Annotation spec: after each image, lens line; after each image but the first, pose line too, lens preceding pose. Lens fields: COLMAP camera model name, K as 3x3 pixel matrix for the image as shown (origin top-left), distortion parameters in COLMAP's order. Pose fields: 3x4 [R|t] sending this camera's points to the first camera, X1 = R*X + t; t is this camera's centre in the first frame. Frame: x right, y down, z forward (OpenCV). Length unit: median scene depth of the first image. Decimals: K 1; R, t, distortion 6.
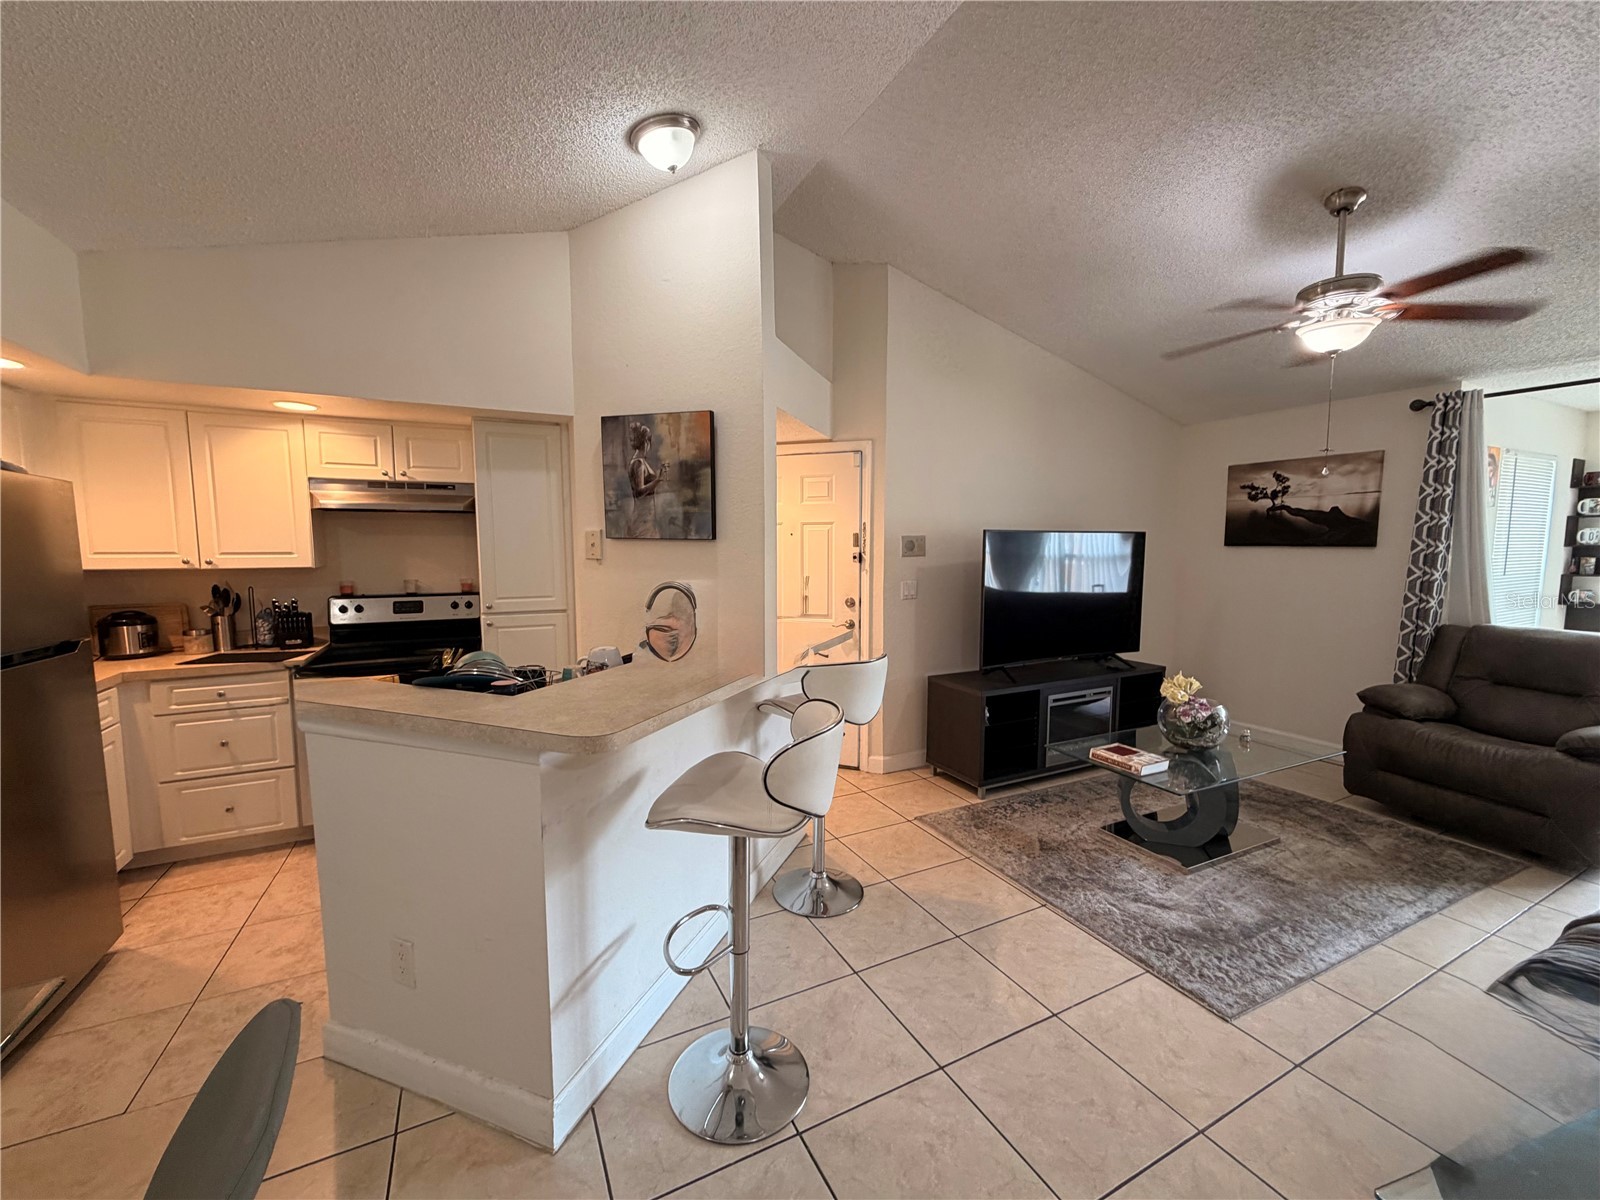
lens RADIAL K [[637.0, 0, 800.0], [0, 637.0, 600.0], [0, 0, 1]] dist [0.000359, -0.000195]
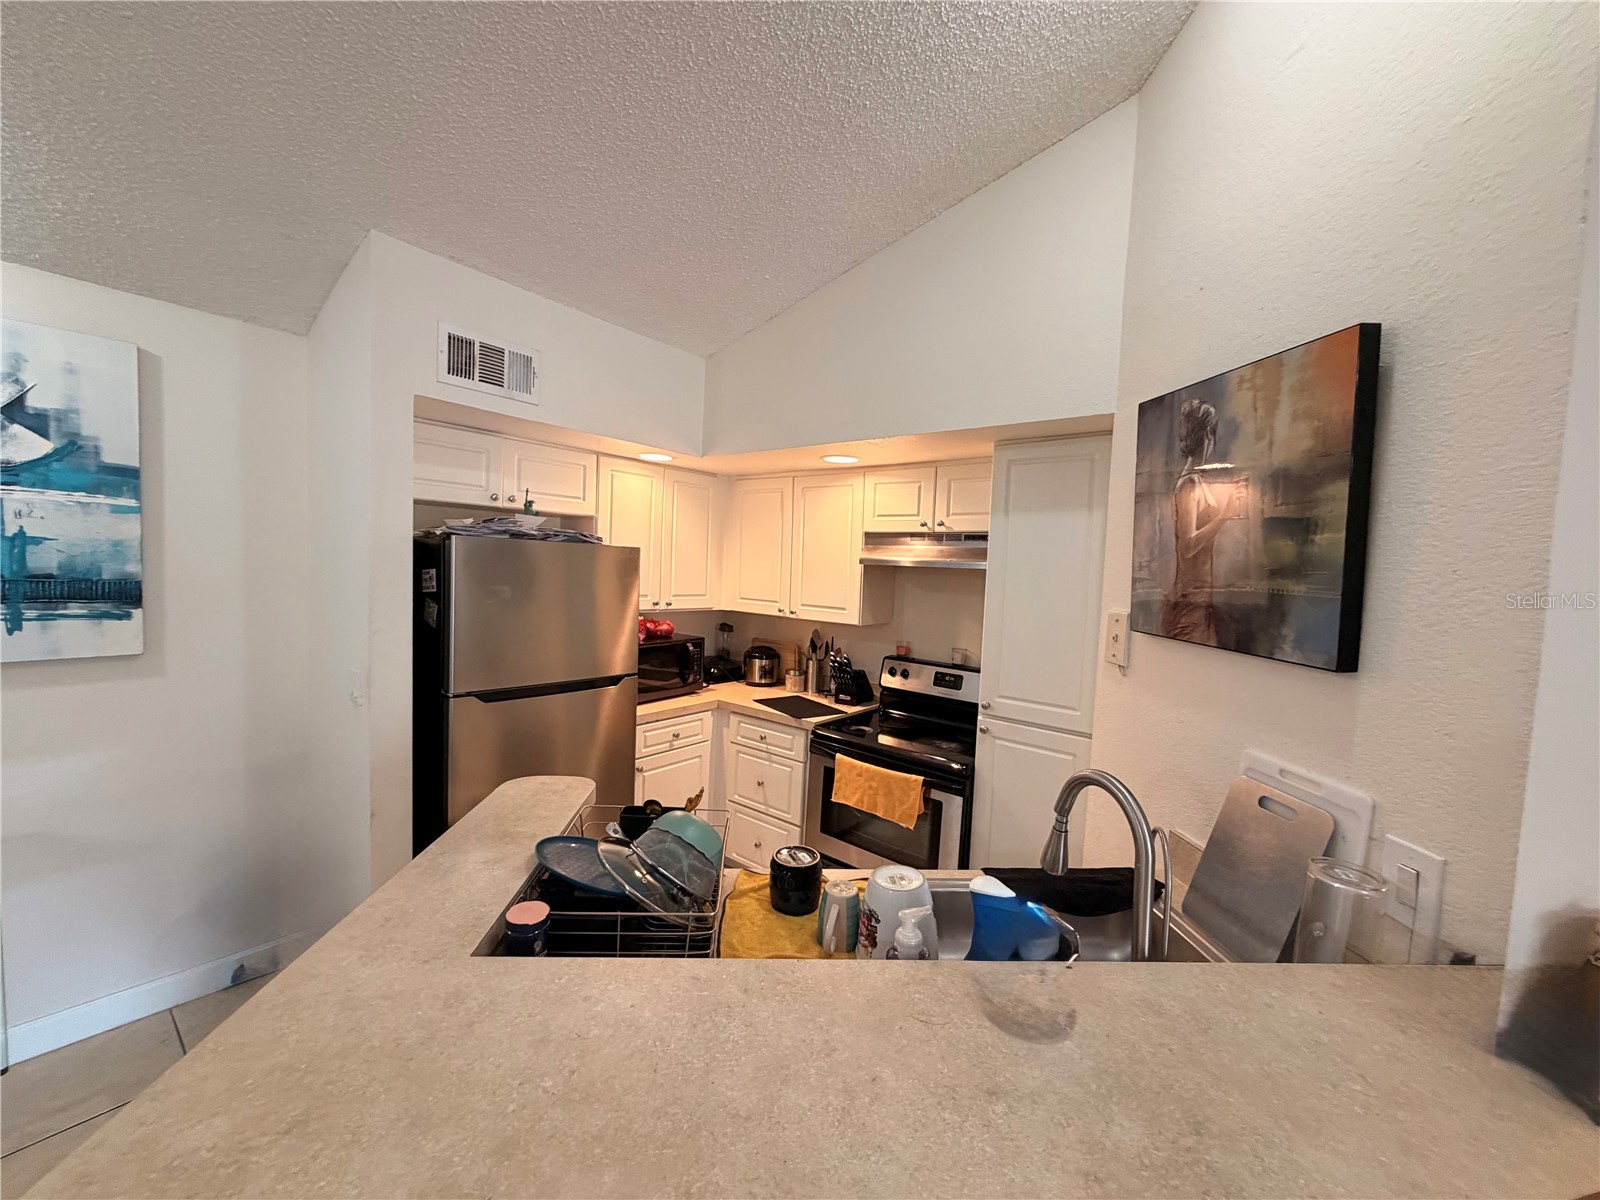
lens RADIAL K [[637.0, 0, 800.0], [0, 637.0, 600.0], [0, 0, 1]] dist [0.000359, -0.000195]
pose [[0.415918, 0.070606, -0.906657, 0.061105], [-0.124279, 0.992041, 0.020244, -0.098552], [0.900870, 0.104259, 0.421383, 0.524289]]
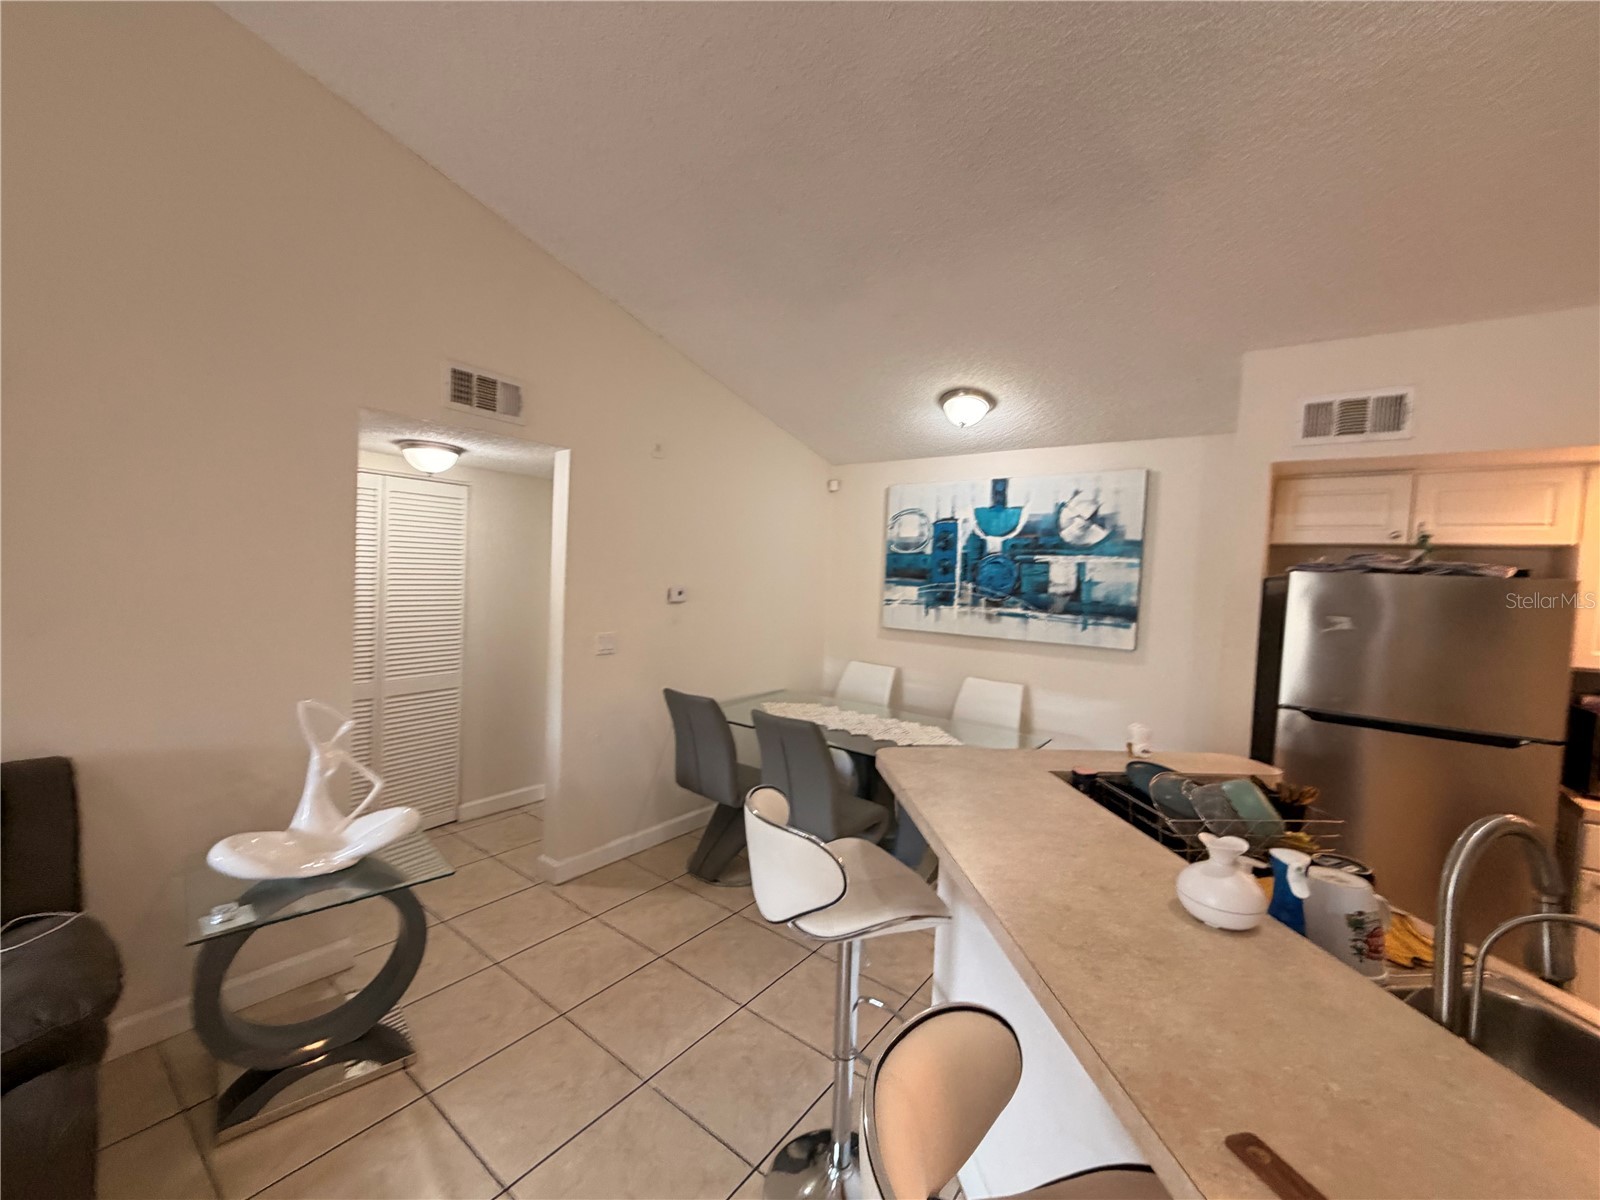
lens RADIAL K [[637.0, 0, 800.0], [0, 637.0, 600.0], [0, 0, 1]] dist [0.000359, -0.000195]
pose [[-0.894117, -0.023413, -0.447221, 0.201141], [-0.084657, 0.989464, 0.117453, -0.112386], [0.439759, 0.142877, -0.886678, 0.901909]]
